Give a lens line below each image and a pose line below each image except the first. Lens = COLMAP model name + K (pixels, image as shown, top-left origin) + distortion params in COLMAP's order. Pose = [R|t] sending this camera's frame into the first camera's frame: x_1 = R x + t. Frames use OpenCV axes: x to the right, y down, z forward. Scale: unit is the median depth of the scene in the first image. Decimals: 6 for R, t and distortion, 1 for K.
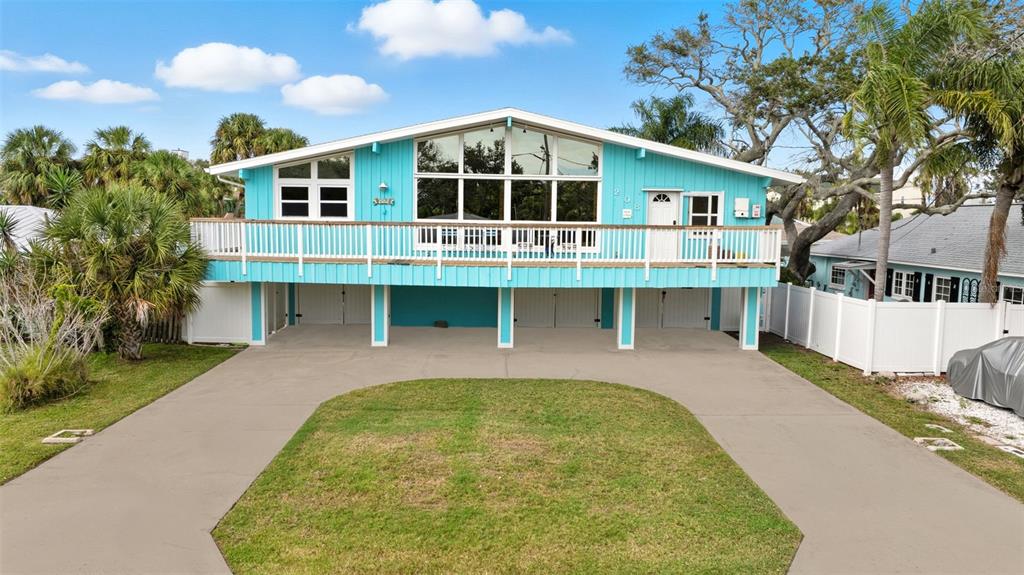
lens RADIAL K [[717.0, 0, 512.0], [0, 717.0, 287.5], [0, 0, 1]] dist [-0.024008, 0.004581]
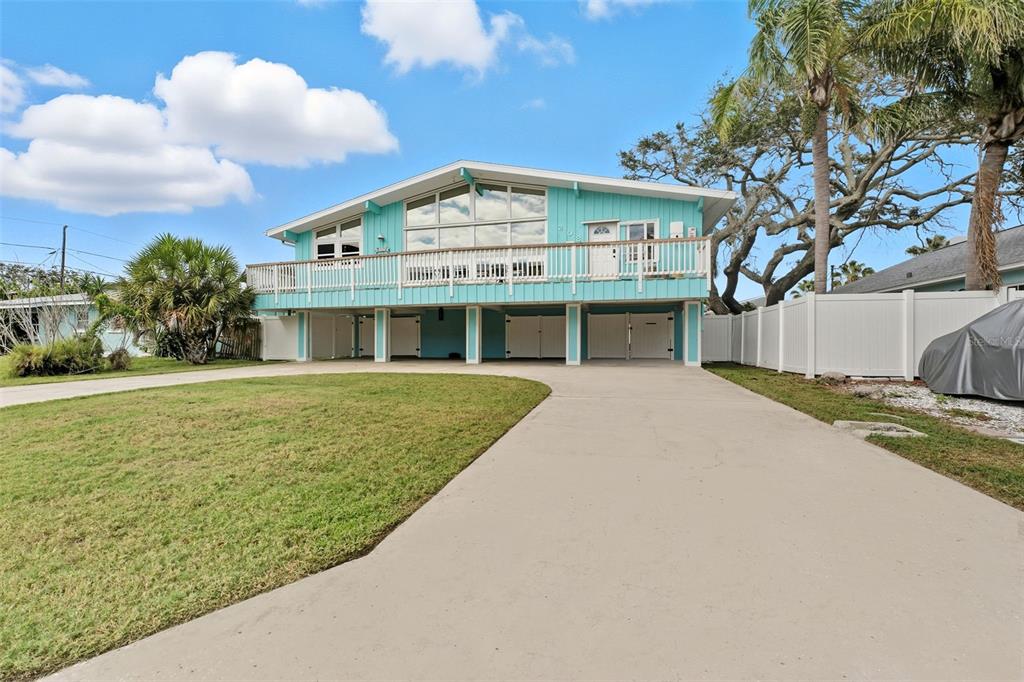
lens RADIAL K [[410.1, 0, 512.0], [0, 410.1, 341.0], [0, 0, 1]] dist [0.001242, -0.000501]
pose [[0.962547, -0.014843, -0.270709, 0.264065], [-0.010963, 0.995553, -0.093568, 0.120333], [0.270893, 0.093031, 0.958103, 0.382744]]
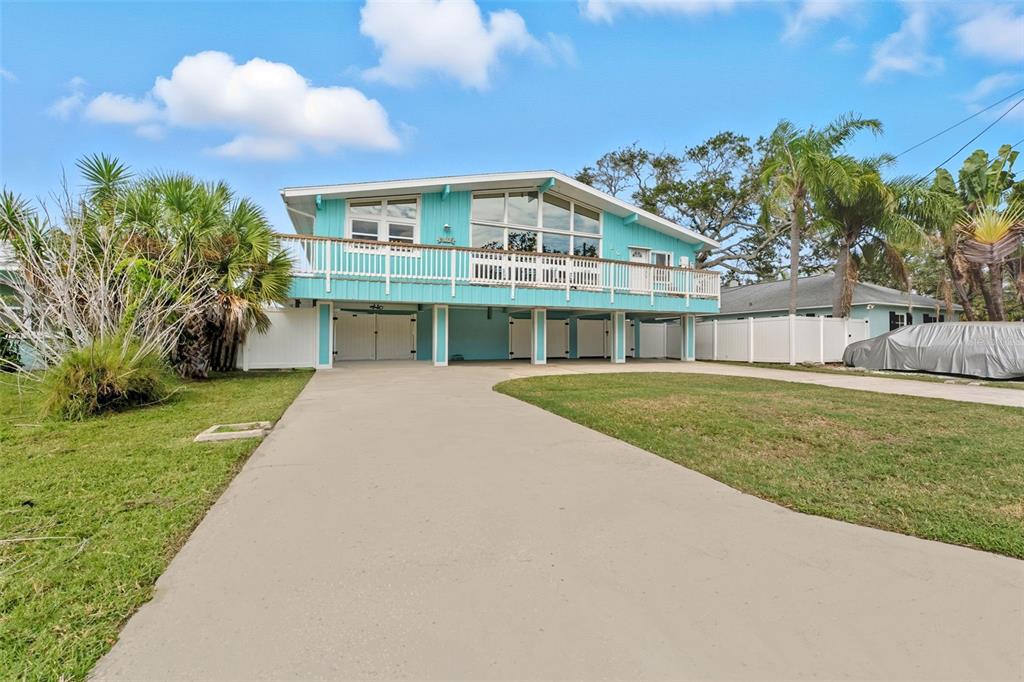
lens RADIAL K [[410.1, 0, 512.0], [0, 410.1, 341.0], [0, 0, 1]] dist [0.001242, -0.000501]
pose [[0.933910, -0.011956, 0.357307, -0.339340], [0.044758, 0.995487, -0.083676, 0.110874], [-0.354694, 0.094138, 0.930231, 0.373649]]
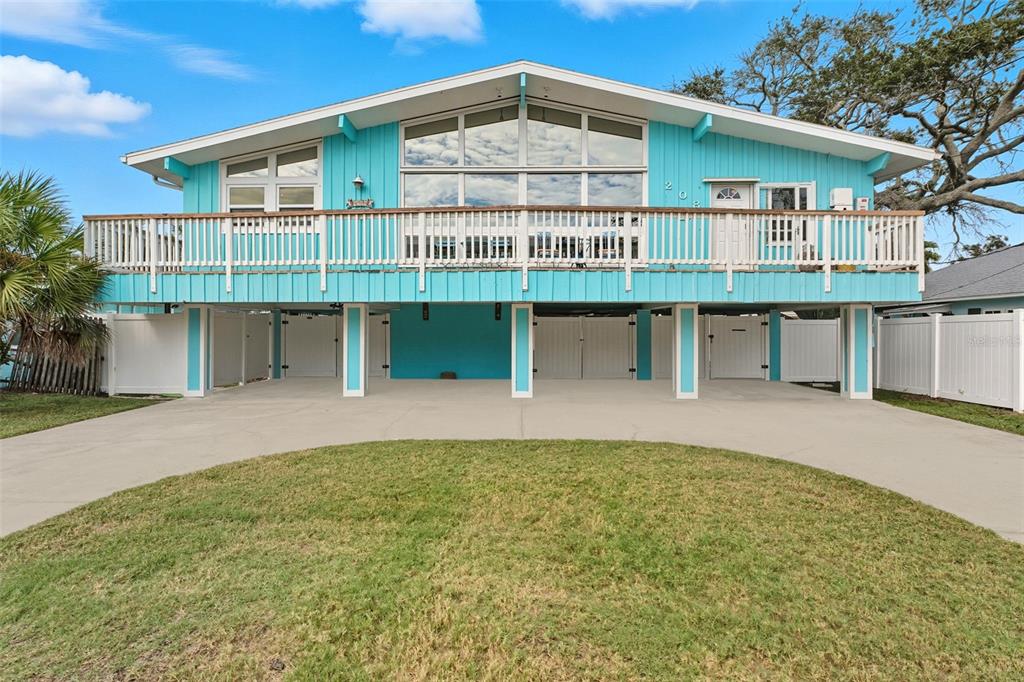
lens RADIAL K [[485.5, 0, 512.4], [0, 485.5, 328.6], [0, 0, 1]] dist [-0.002126, -0.000362]
pose [[0.999071, -0.012559, -0.041223, 0.002794], [0.008385, 0.994961, -0.099916, 0.068893], [0.042270, 0.099478, 0.994142, 0.538915]]
